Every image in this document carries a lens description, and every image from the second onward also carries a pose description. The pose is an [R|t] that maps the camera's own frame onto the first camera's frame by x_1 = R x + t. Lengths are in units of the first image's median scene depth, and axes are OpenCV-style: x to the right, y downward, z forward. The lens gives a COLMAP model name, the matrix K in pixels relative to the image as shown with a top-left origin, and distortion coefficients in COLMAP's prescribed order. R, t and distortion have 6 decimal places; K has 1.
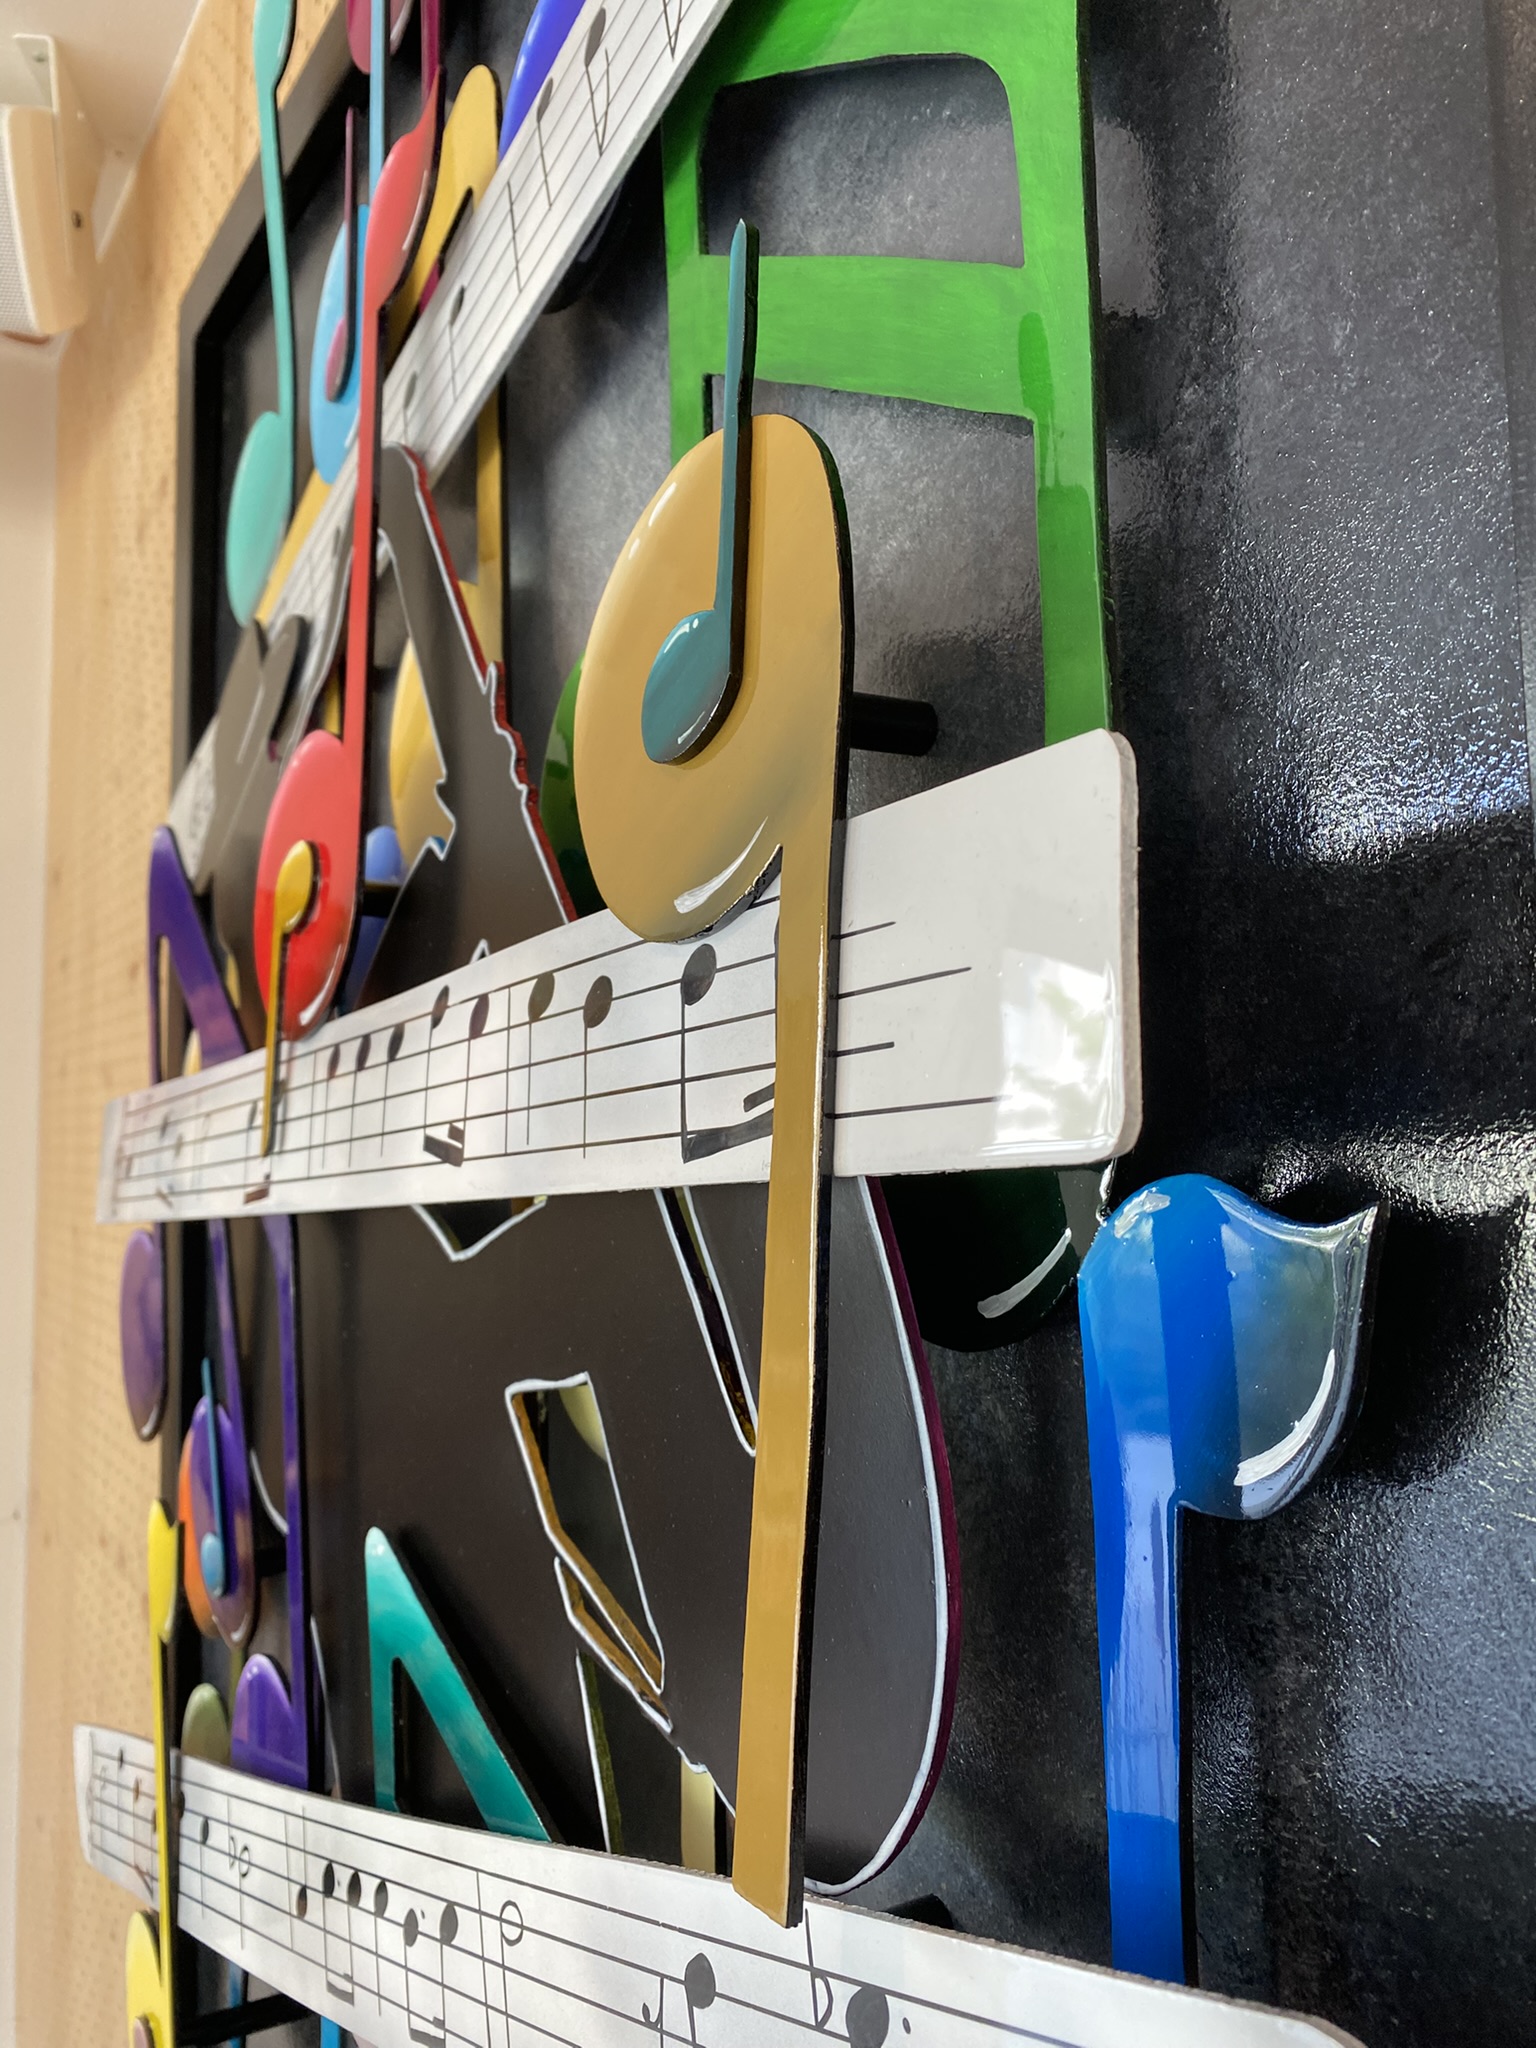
lens RADIAL K [[1588.7, 0, 739.1], [0, 1588.7, 1003.0], [0, 0, 1]] dist [0.011828, -0.007050]
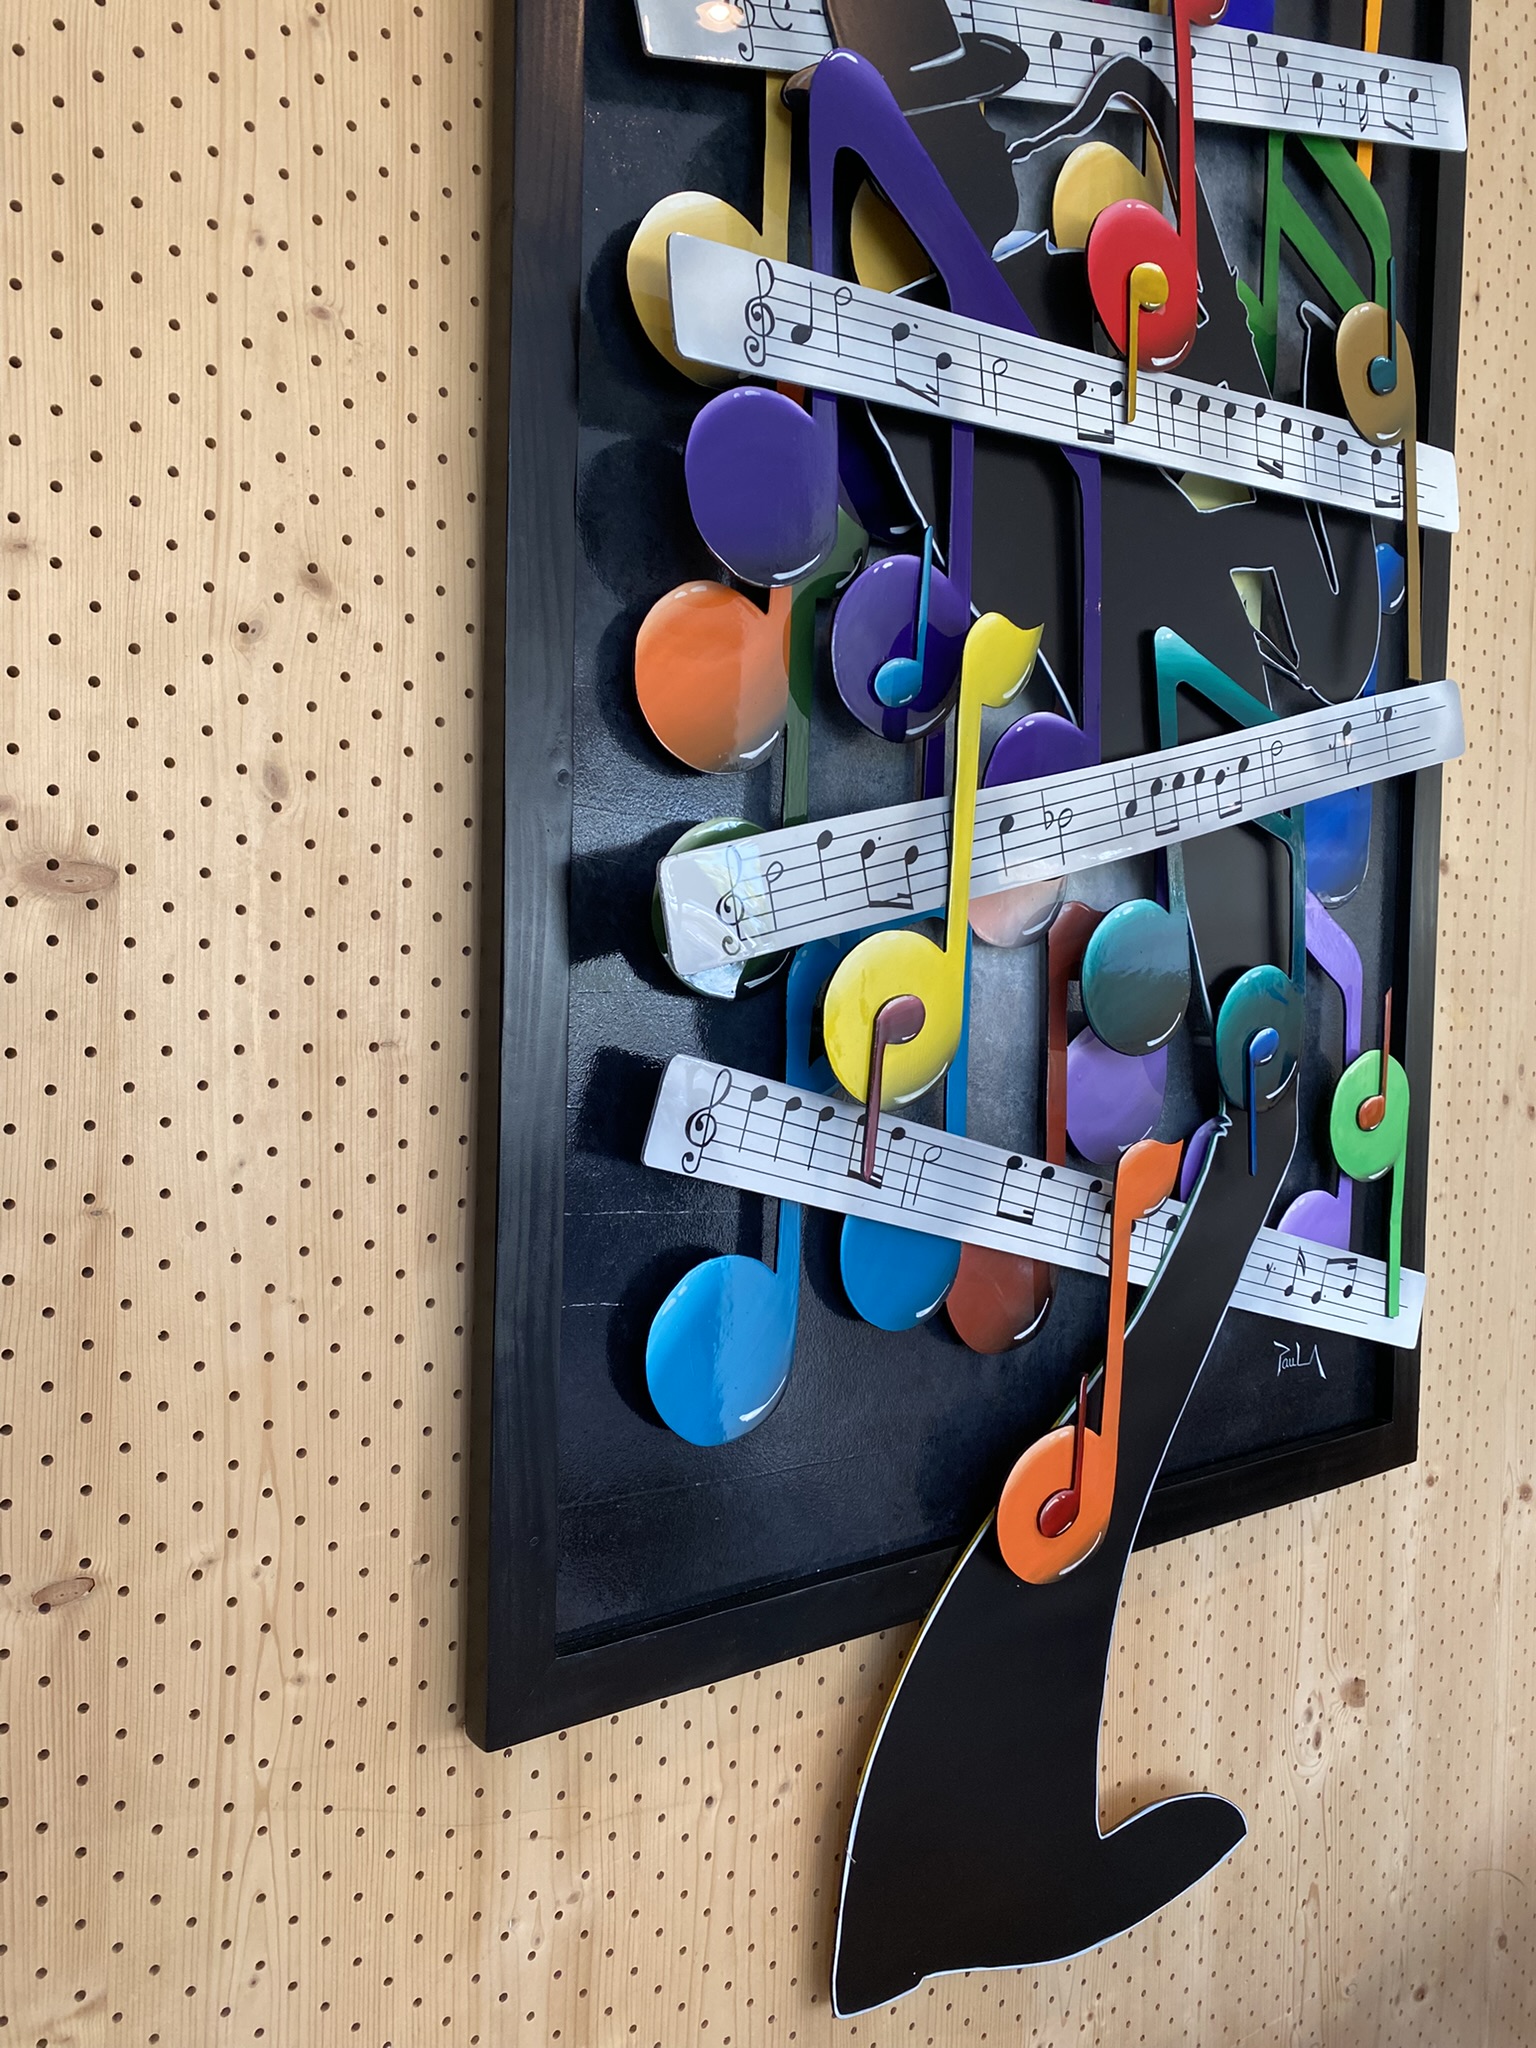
lens RADIAL K [[1588.7, 0, 739.1], [0, 1588.7, 1003.0], [0, 0, 1]] dist [0.011828, -0.007050]
pose [[-0.074284, -0.020385, 0.997029, -2.805209], [-0.104742, 0.994421, 0.012528, 1.044916], [-0.991721, -0.103500, -0.076005, 2.026322]]
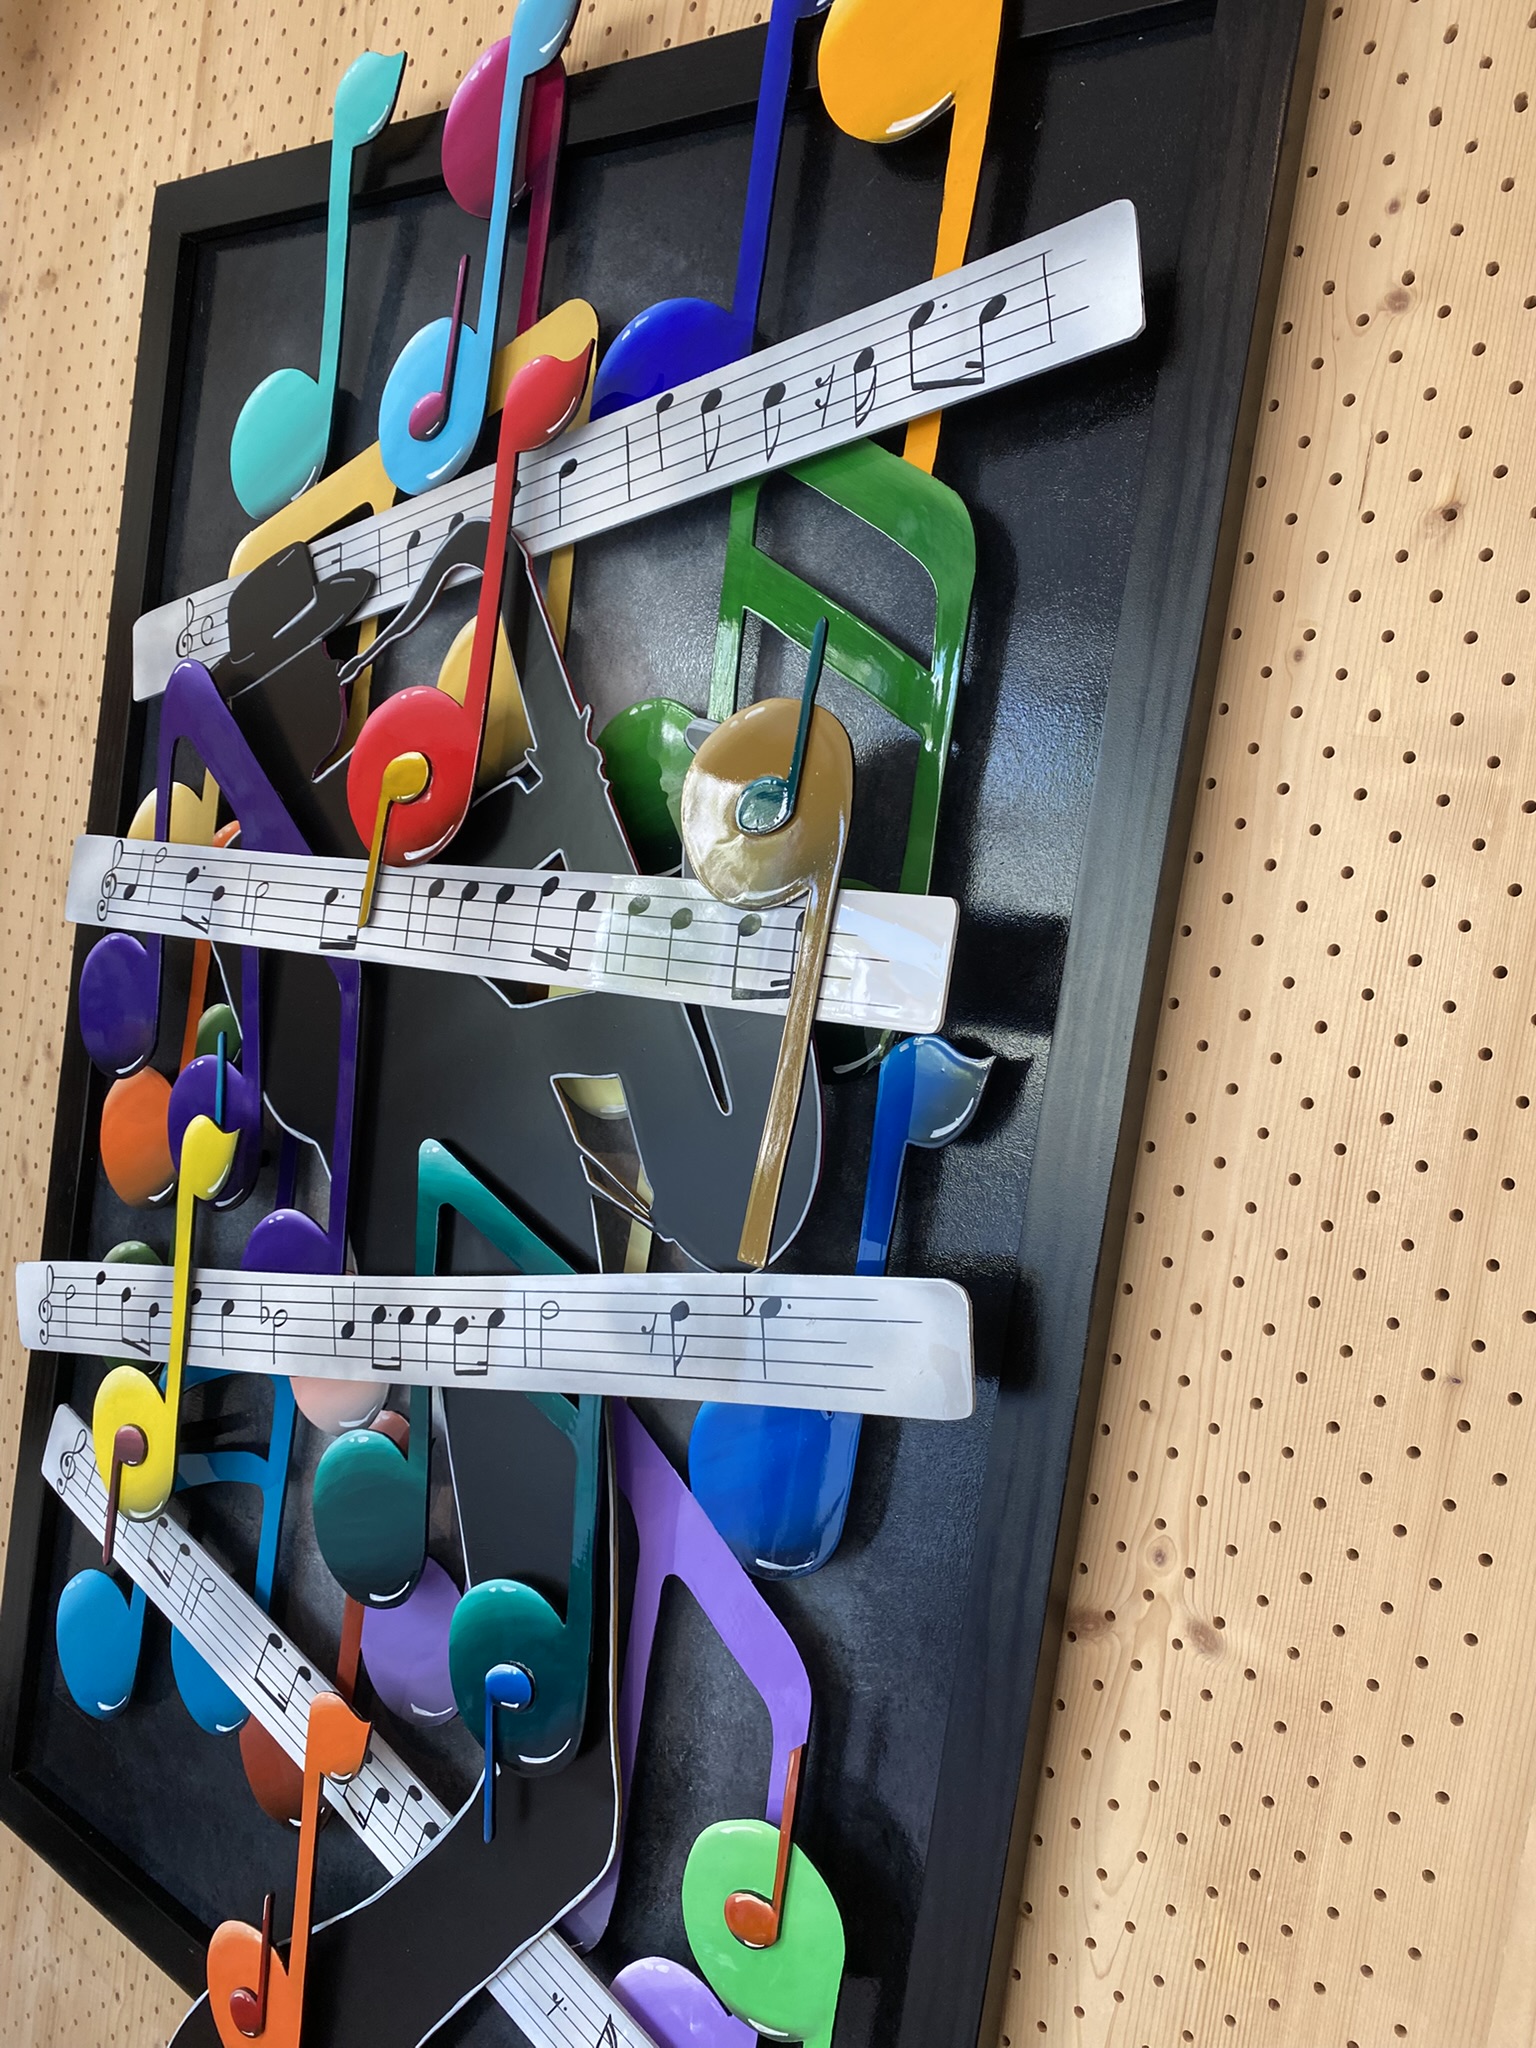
lens RADIAL K [[1553.0, 0, 768.0], [0, 1553.0, 1024.0], [0, 0, 1]] dist [0.008886, 0.003150]
pose [[0.922557, 0.116903, 0.367727, -0.664588], [-0.182001, 0.972165, 0.147547, -0.173752], [-0.340242, -0.203047, 0.918154, -0.948946]]
